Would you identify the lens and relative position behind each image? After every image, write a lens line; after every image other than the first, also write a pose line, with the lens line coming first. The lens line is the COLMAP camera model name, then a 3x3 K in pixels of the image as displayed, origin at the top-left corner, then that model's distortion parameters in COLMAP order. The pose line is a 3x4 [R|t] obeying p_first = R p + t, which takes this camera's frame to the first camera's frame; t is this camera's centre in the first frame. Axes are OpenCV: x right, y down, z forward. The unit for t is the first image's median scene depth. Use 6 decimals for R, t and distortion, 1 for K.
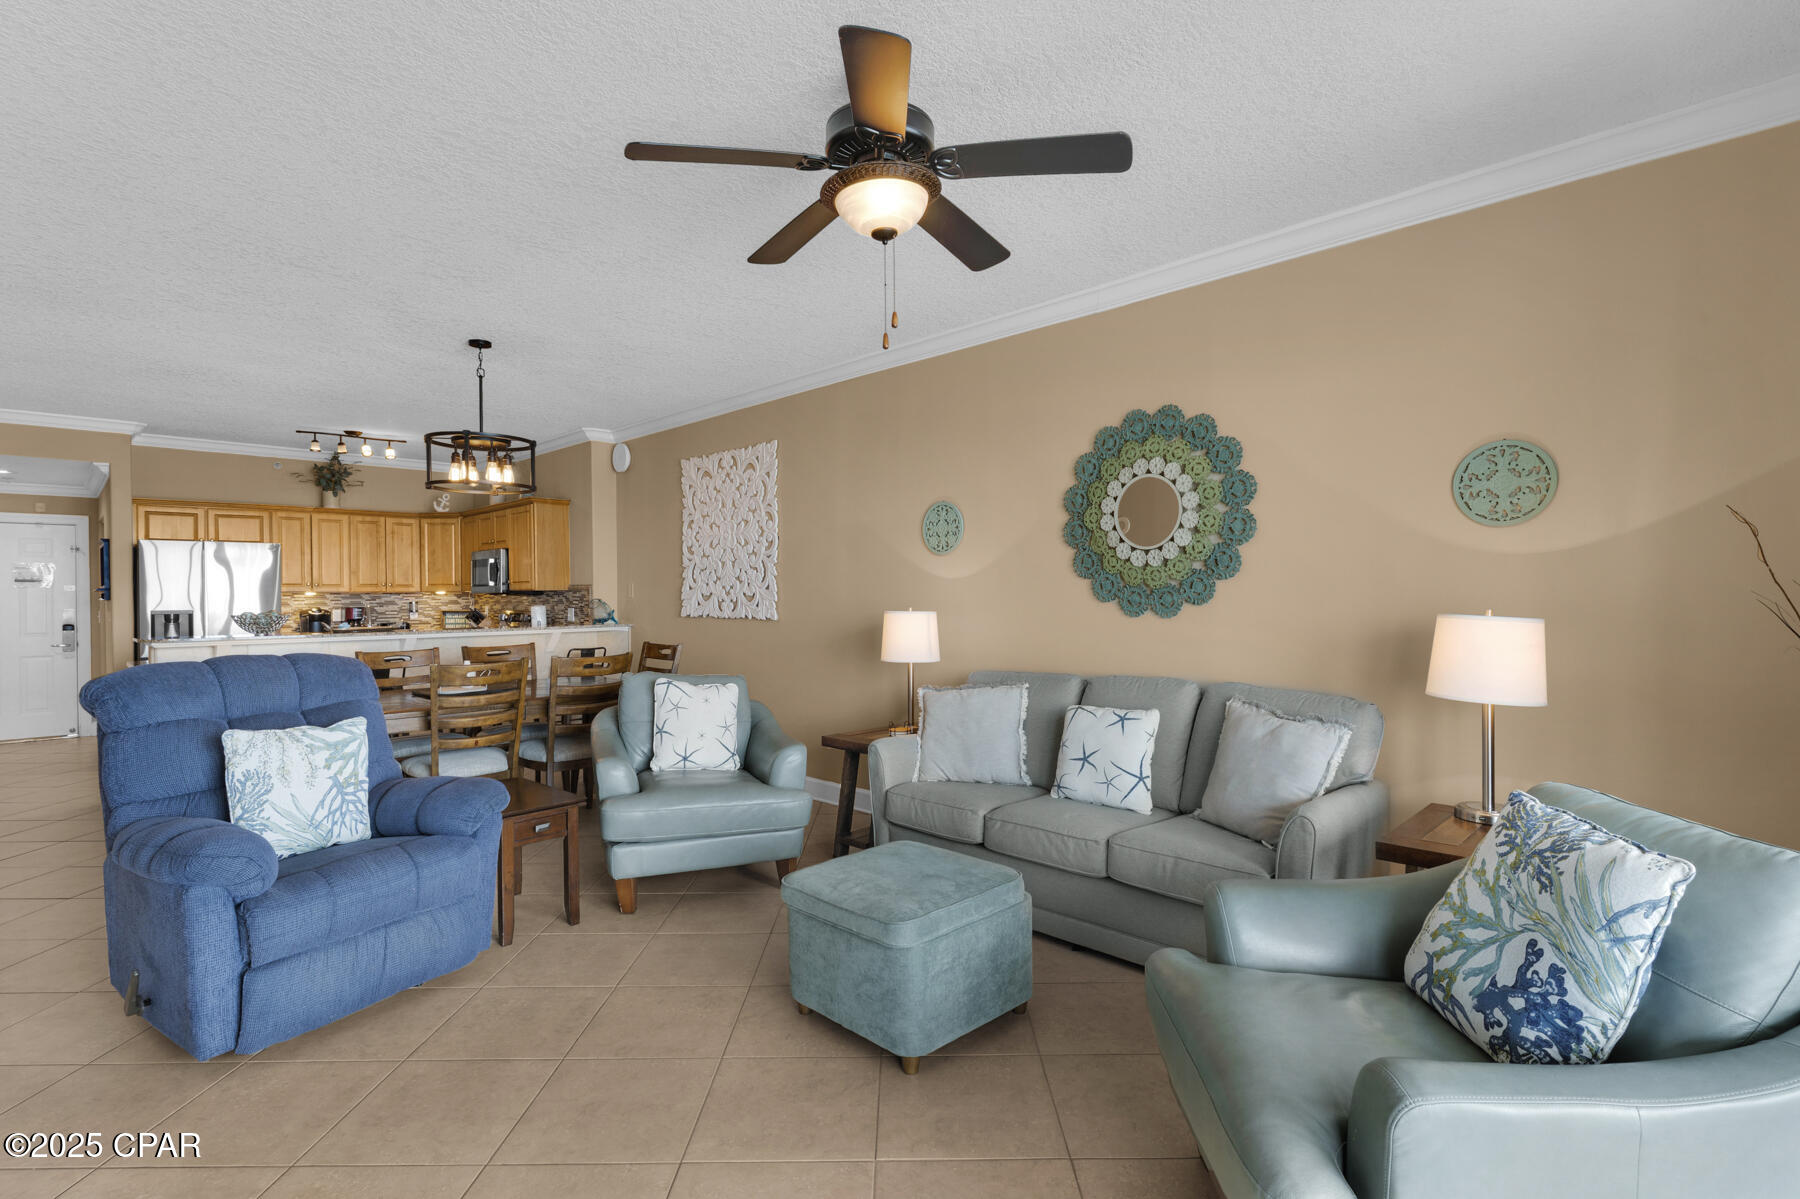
lens RADIAL K [[867.8, 0, 893.0], [0, 867.8, 598.3], [0, 0, 1]] dist [0.005368, -0.001384]
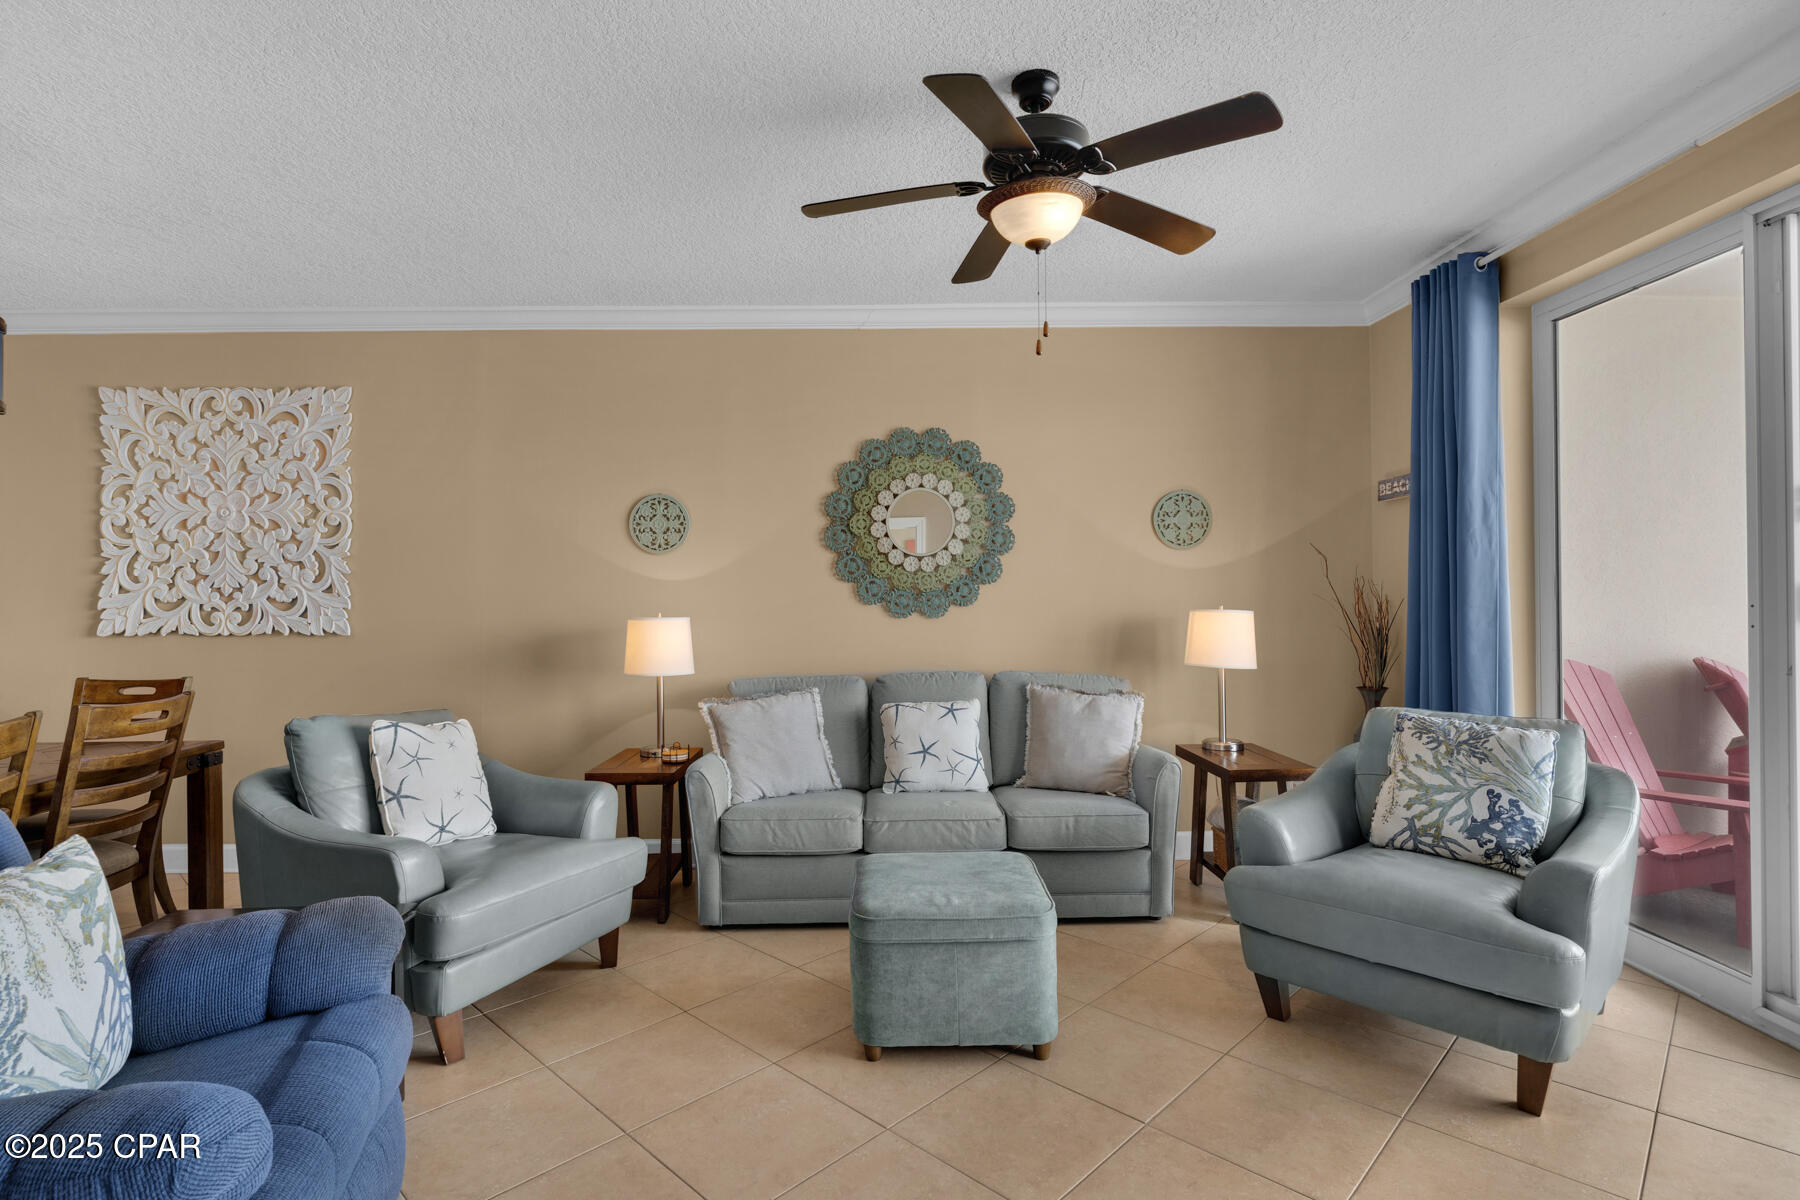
lens RADIAL K [[893.8, 0, 887.8], [0, 893.8, 591.5], [0, 0, 1]] dist [-0.006398, 0.001567]
pose [[0.691900, 0.005571, 0.721971, -0.445986], [0.007598, 0.999859, -0.014996, 0.003939], [-0.721953, 0.015861, 0.691760, 0.201305]]
